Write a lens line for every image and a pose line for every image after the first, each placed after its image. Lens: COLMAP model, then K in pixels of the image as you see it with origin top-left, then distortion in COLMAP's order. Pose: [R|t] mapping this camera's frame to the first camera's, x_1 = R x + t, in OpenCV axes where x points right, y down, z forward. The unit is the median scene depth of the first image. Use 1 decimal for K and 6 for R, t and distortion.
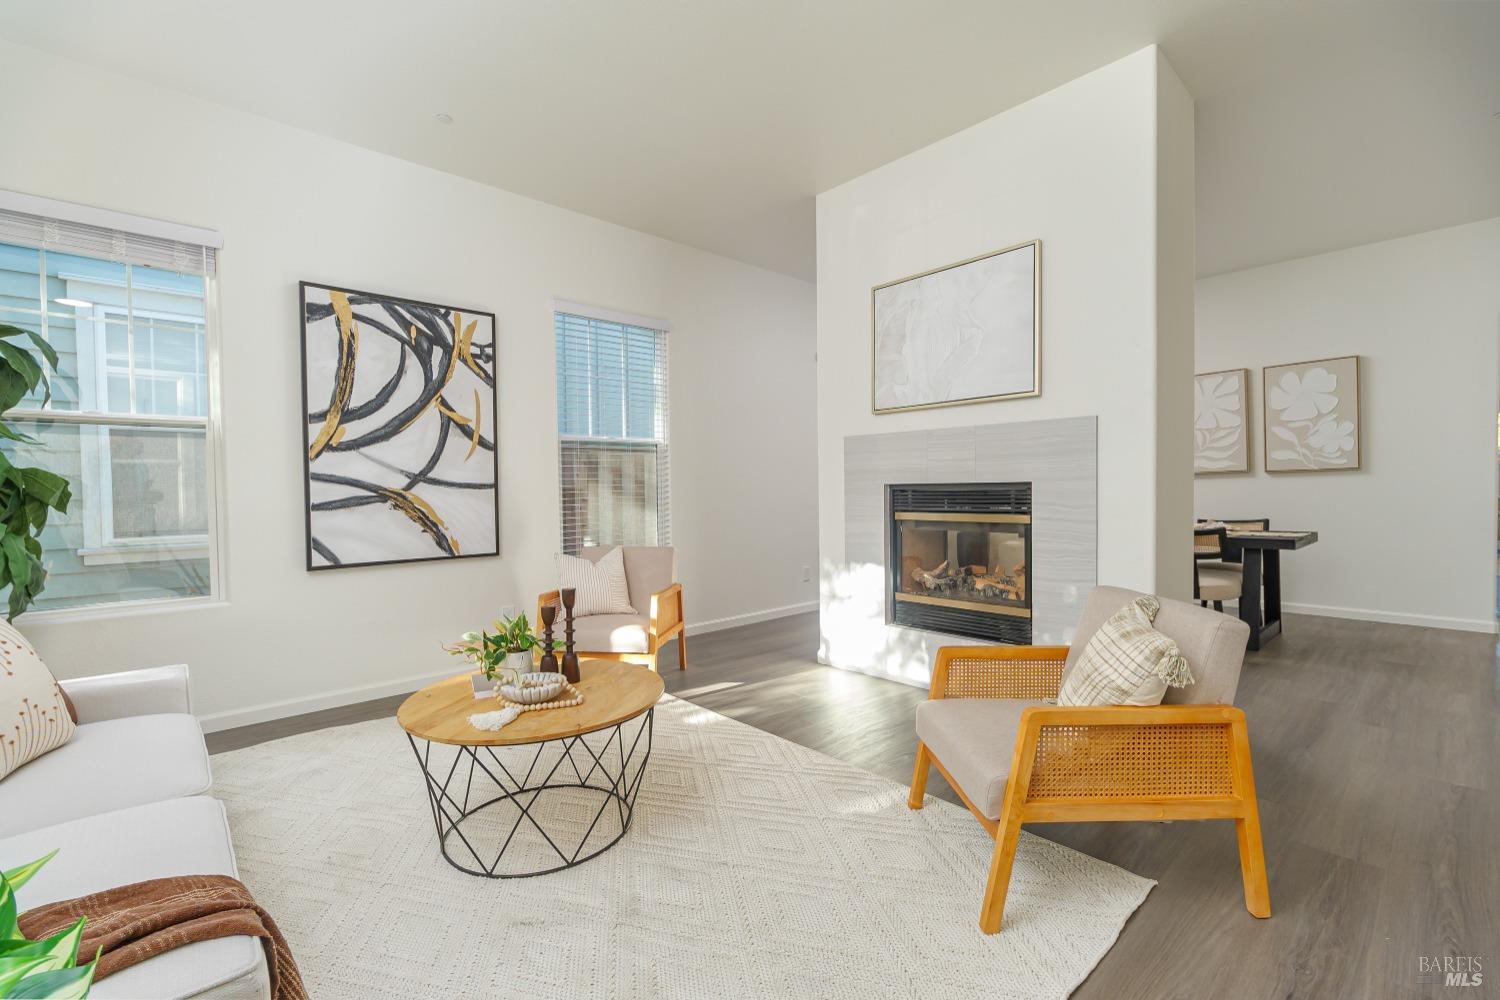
lens RADIAL K [[653.4, 0, 755.7], [0, 653.4, 506.8], [0, 0, 1]] dist [-0.000567, -0.000039]
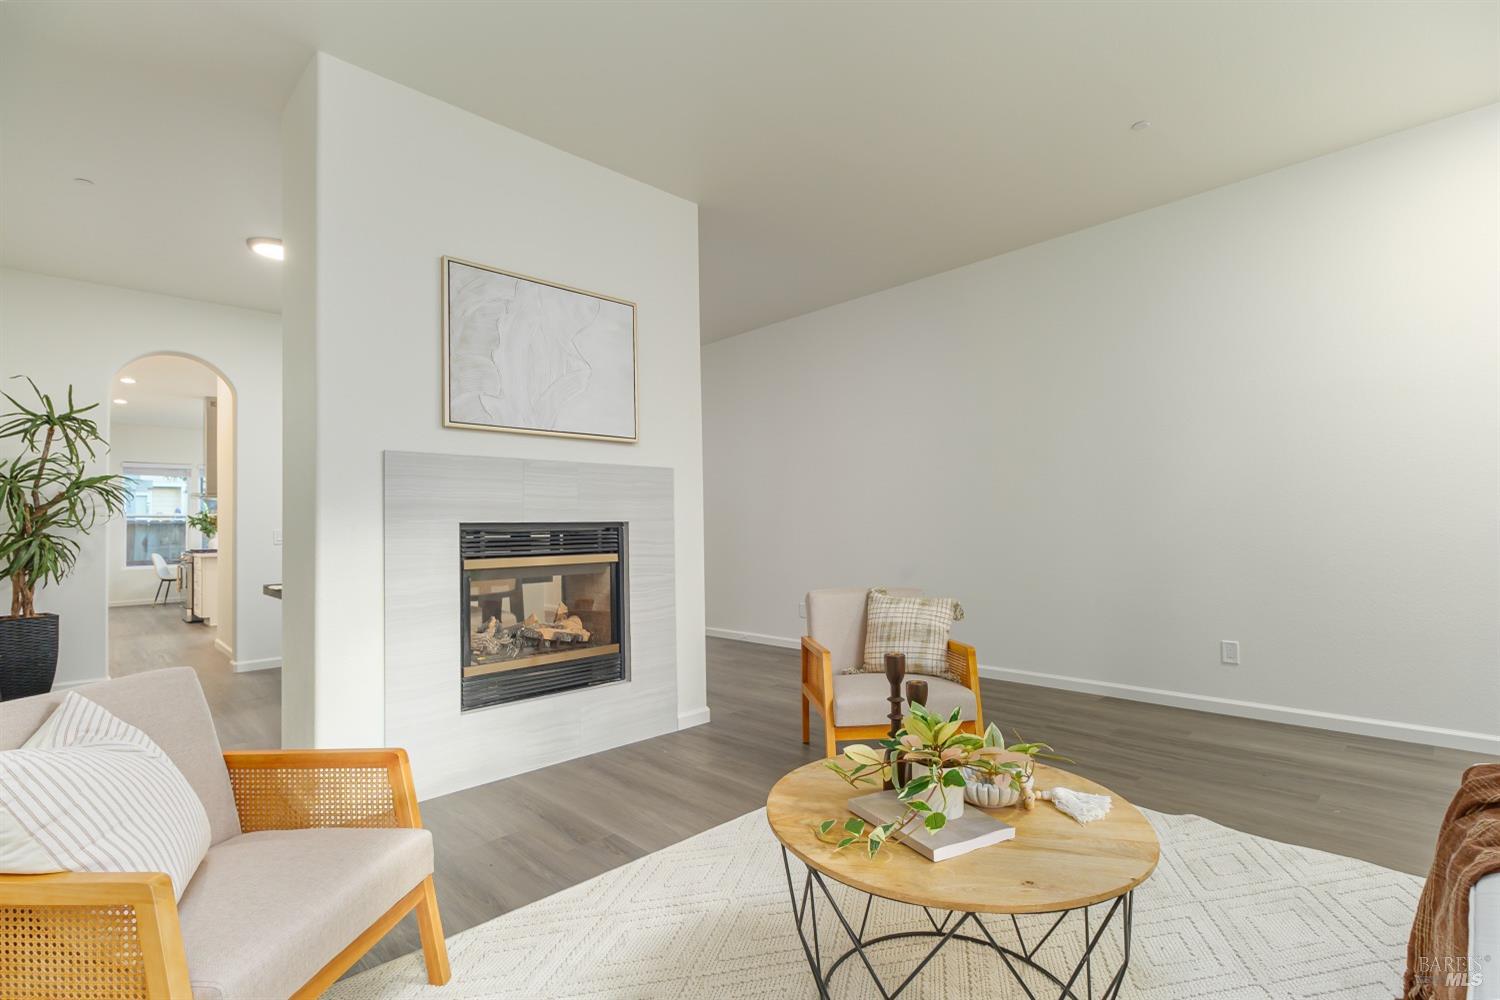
lens RADIAL K [[653.4, 0, 755.7], [0, 653.4, 506.8], [0, 0, 1]] dist [-0.000567, -0.000039]
pose [[0.021833, 0.043055, 0.998834, -0.562506], [0.042254, 0.998140, -0.043948, -0.006014], [-0.998868, 0.043165, 0.019974, 0.677269]]
